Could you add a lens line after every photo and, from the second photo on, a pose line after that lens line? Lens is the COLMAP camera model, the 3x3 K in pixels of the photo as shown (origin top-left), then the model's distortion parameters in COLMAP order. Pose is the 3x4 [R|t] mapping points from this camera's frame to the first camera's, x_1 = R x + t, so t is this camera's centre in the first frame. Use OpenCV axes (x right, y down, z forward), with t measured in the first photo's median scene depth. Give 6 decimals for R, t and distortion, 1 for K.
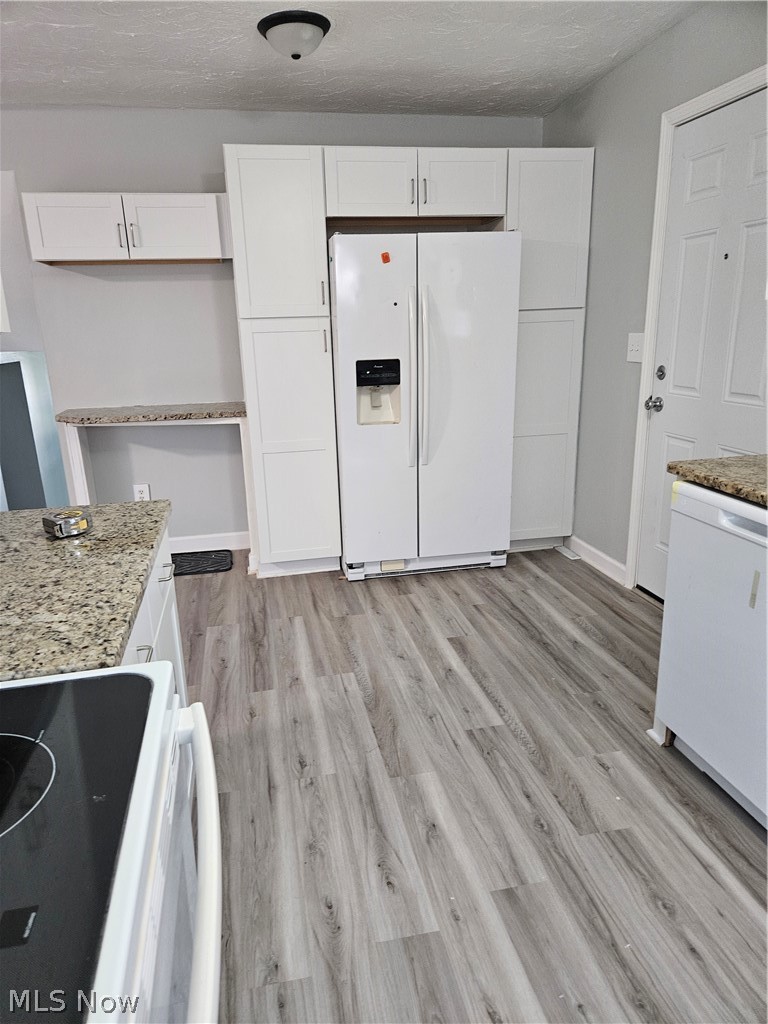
lens RADIAL K [[697.4, 0, 370.7], [0, 697.4, 512.5], [0, 0, 1]] dist [0.044440, -0.006221]
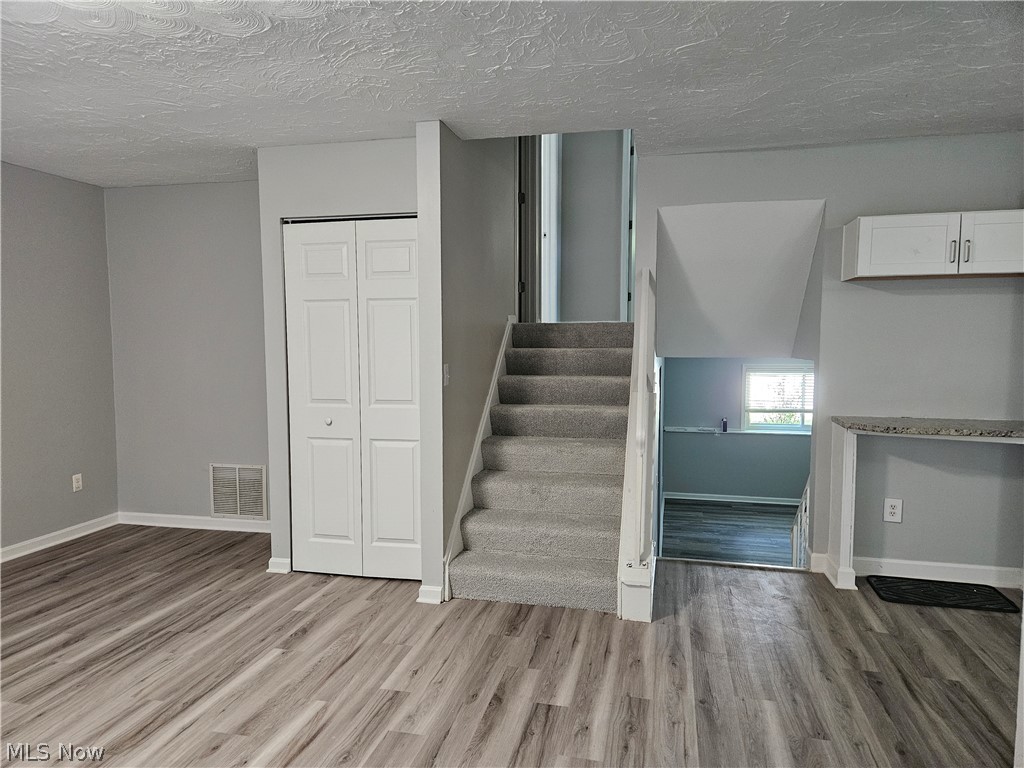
lens RADIAL K [[697.4, 0, 512.0], [0, 697.4, 384.0], [0, 0, 1]] dist [0.044440, -0.006221]
pose [[0.915651, 0.059803, -0.397500, -0.459563], [-0.135511, 0.976910, -0.165179, 0.038633], [0.378443, 0.205112, 0.902613, -0.097886]]
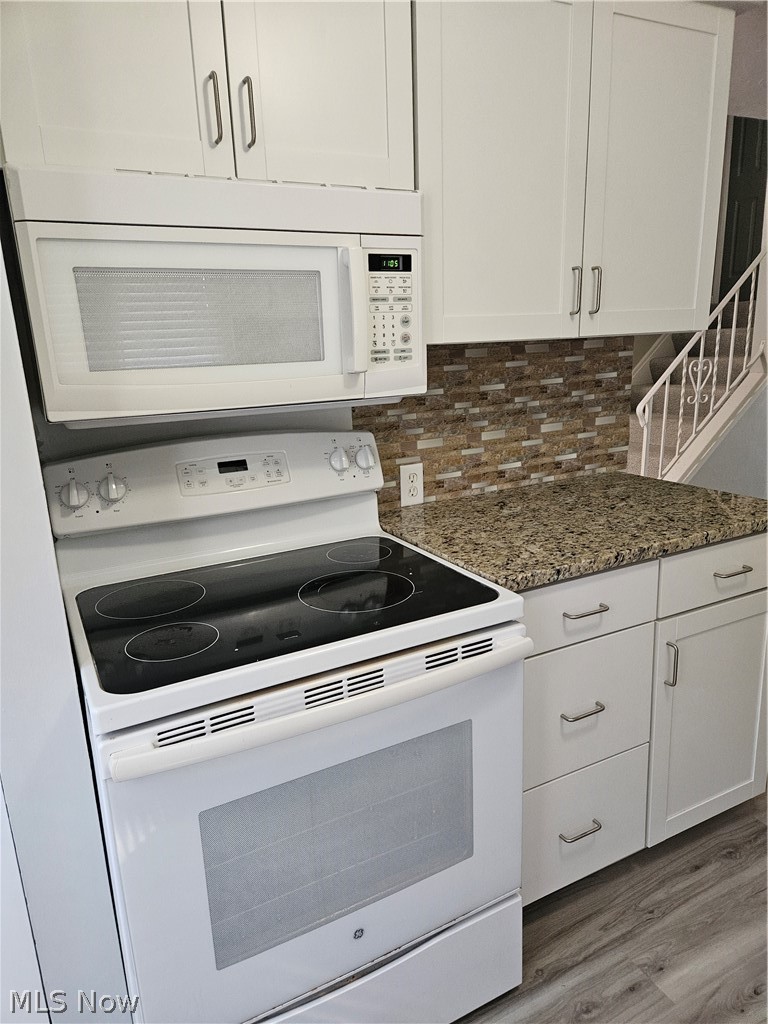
lens RADIAL K [[697.4, 0, 370.7], [0, 697.4, 512.5], [0, 0, 1]] dist [0.044440, -0.006221]
pose [[0.287609, 0.258988, -0.922066, 0.486370], [-0.224369, 0.954173, 0.198021, -0.082018], [0.931096, 0.149930, 0.332537, 0.172421]]
